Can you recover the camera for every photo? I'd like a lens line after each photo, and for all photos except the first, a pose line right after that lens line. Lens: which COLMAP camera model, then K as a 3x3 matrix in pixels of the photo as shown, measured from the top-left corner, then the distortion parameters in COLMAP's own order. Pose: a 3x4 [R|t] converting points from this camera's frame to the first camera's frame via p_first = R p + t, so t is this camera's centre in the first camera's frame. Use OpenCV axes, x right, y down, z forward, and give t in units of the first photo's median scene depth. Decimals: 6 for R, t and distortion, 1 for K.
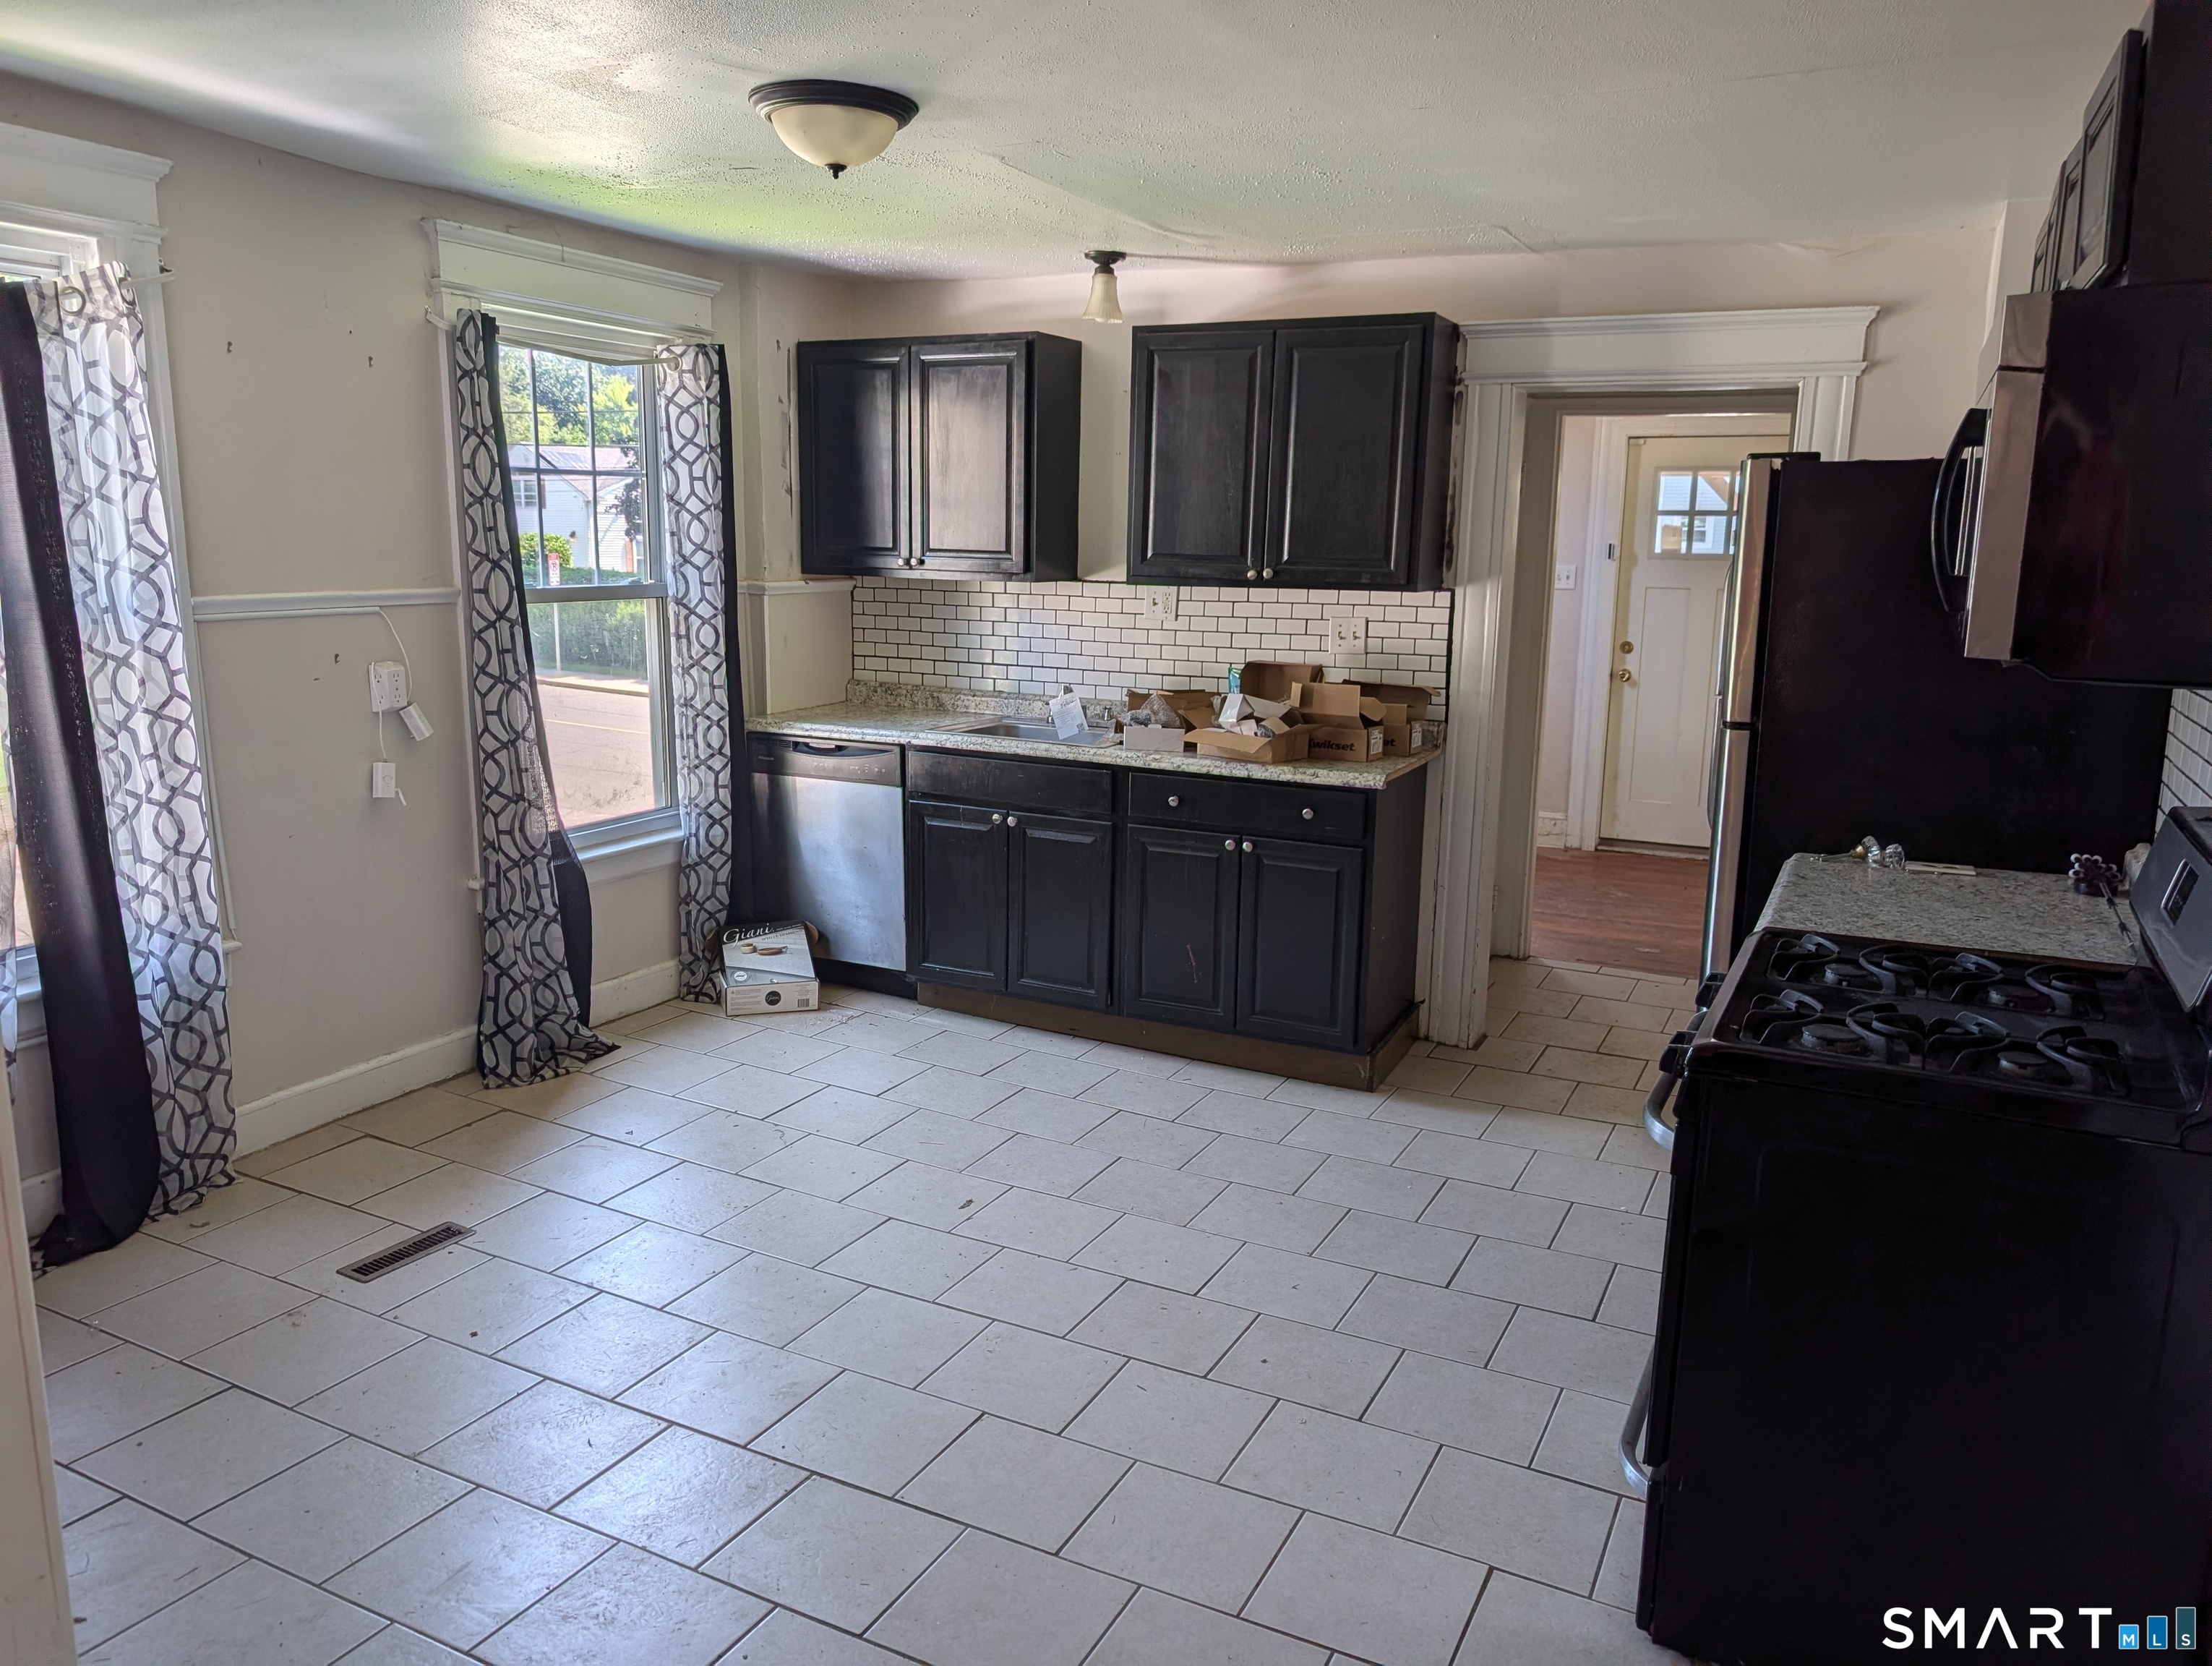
lens RADIAL K [[1589.6, 0, 1111.4], [0, 1589.6, 842.9], [0, 0, 1]] dist [0.009055, -0.000770]
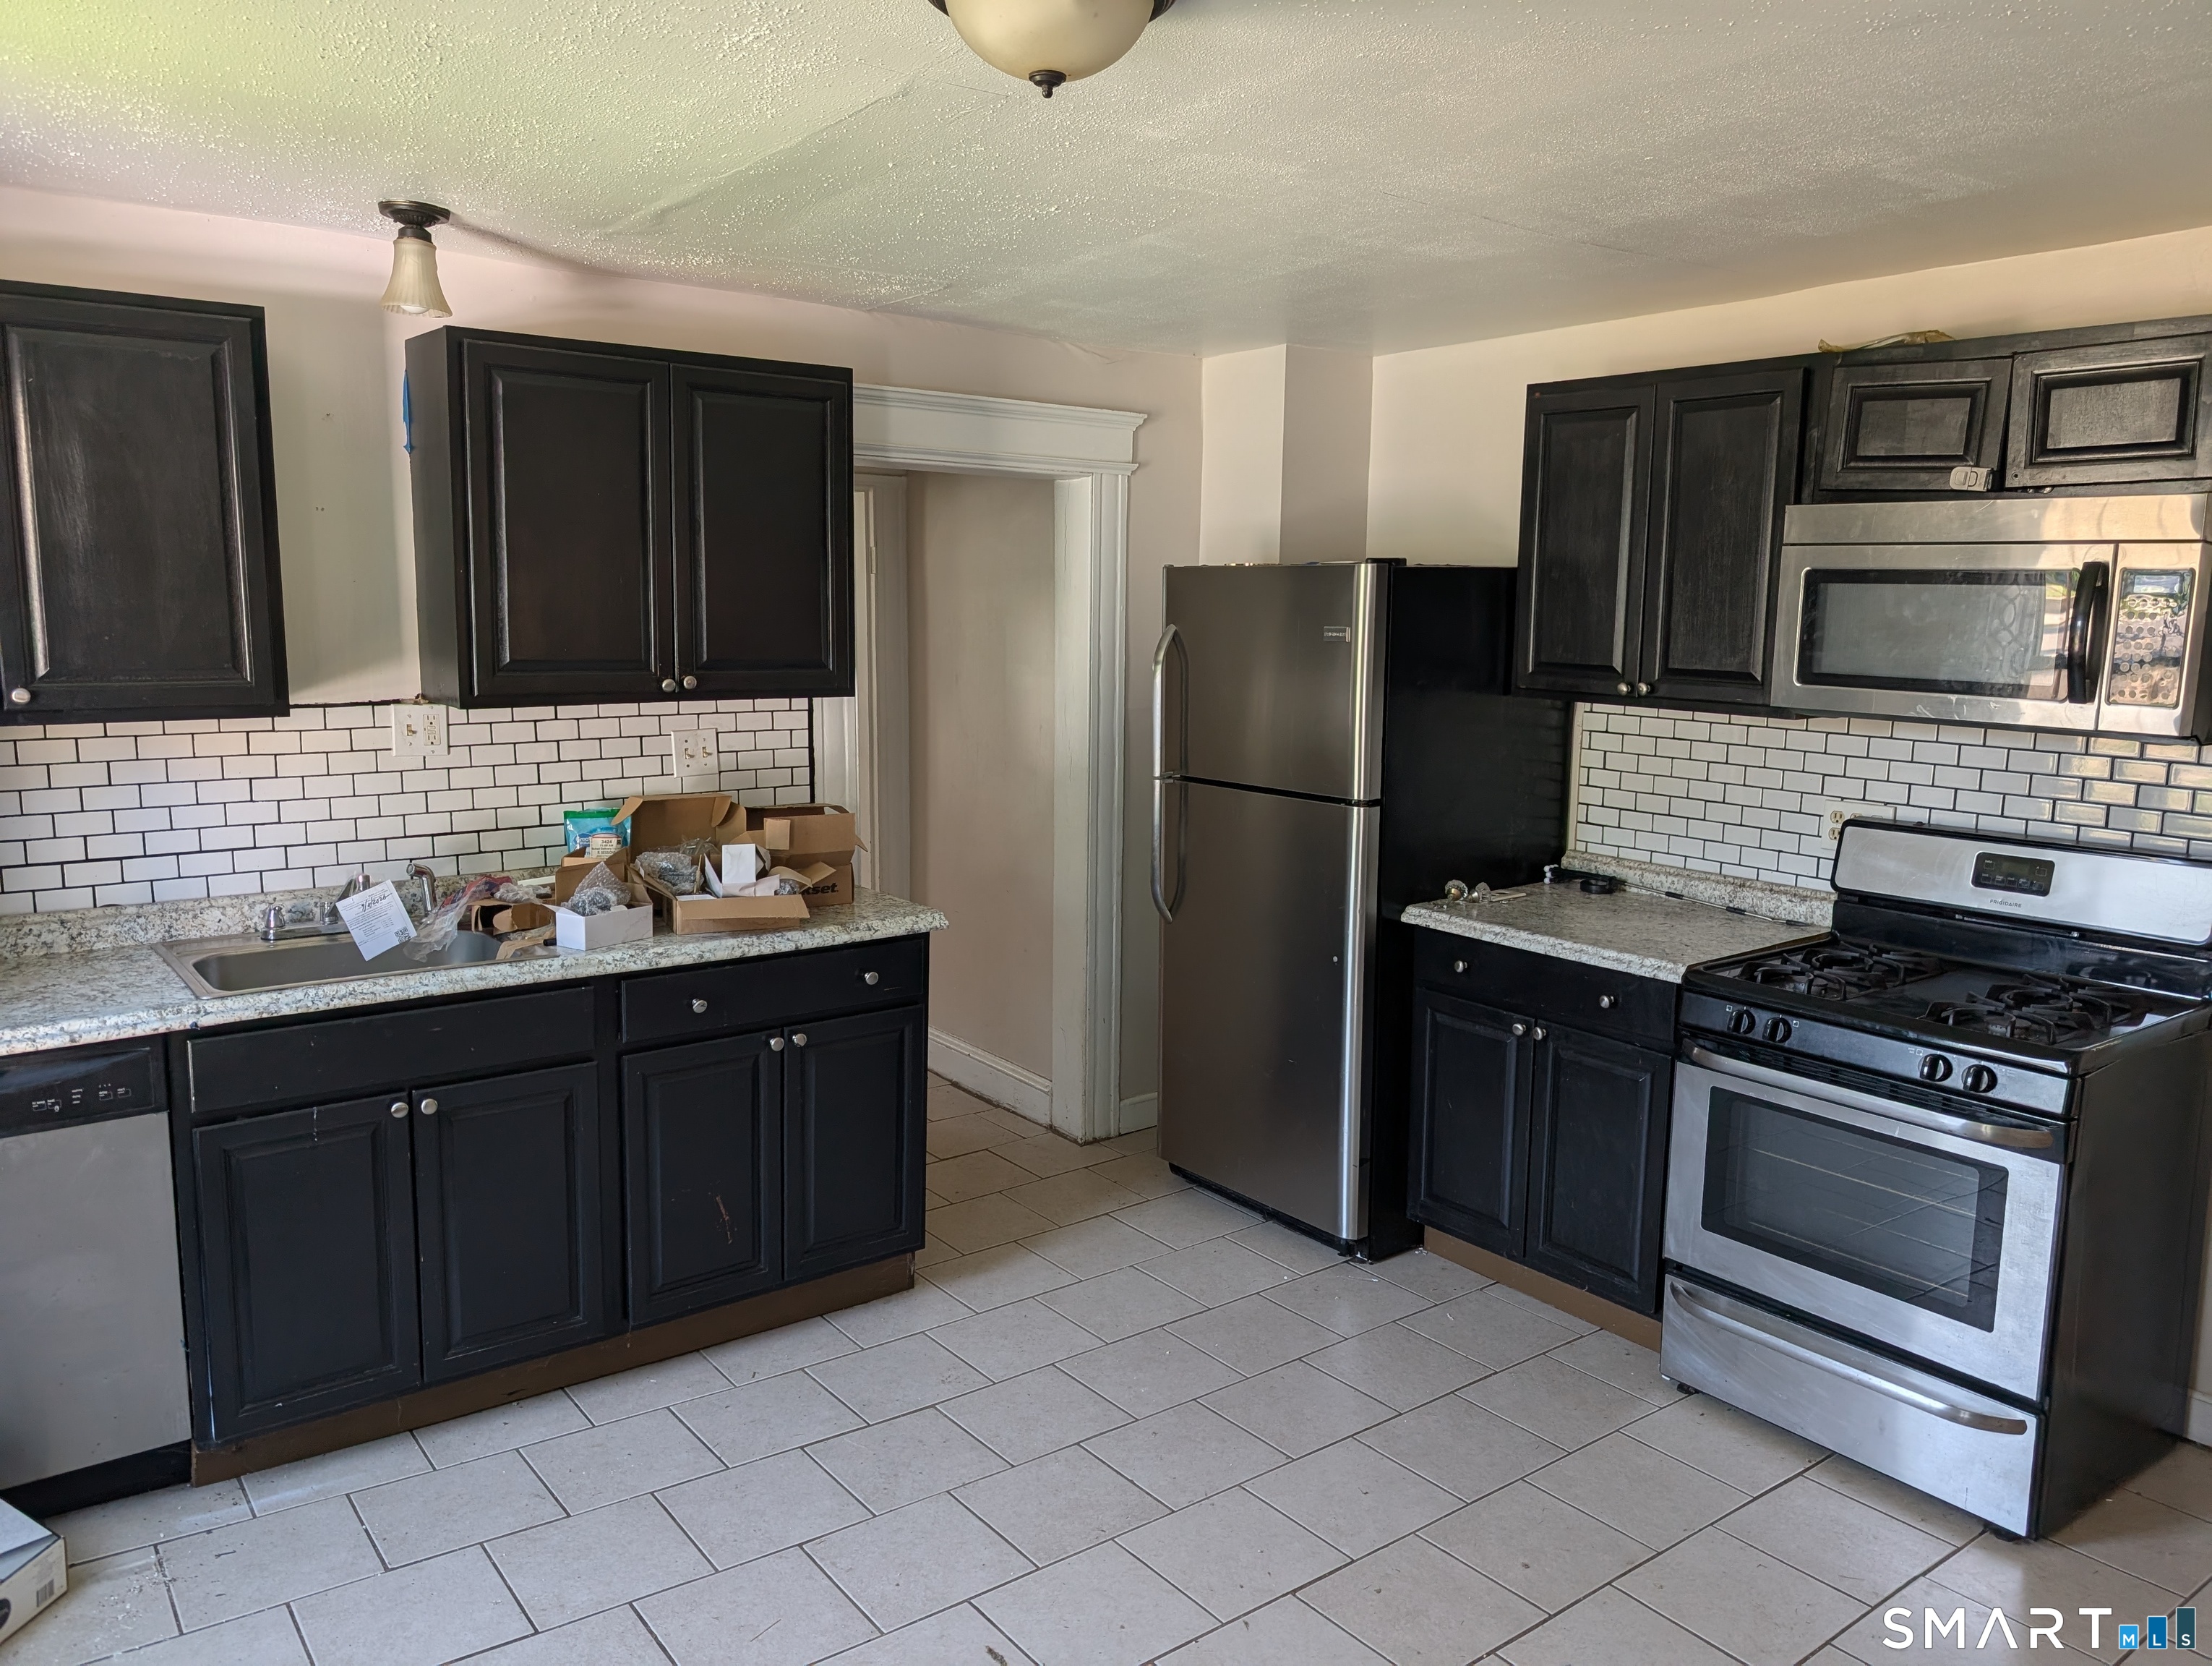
lens RADIAL K [[1589.6, 0, 1106.6], [0, 1589.6, 819.9], [0, 0, 1]] dist [0.009055, -0.000770]
pose [[0.443967, -0.135596, 0.885724, -0.487180], [0.167322, 0.983642, 0.066717, -0.121908], [-0.880282, 0.118581, 0.459393, 0.485318]]
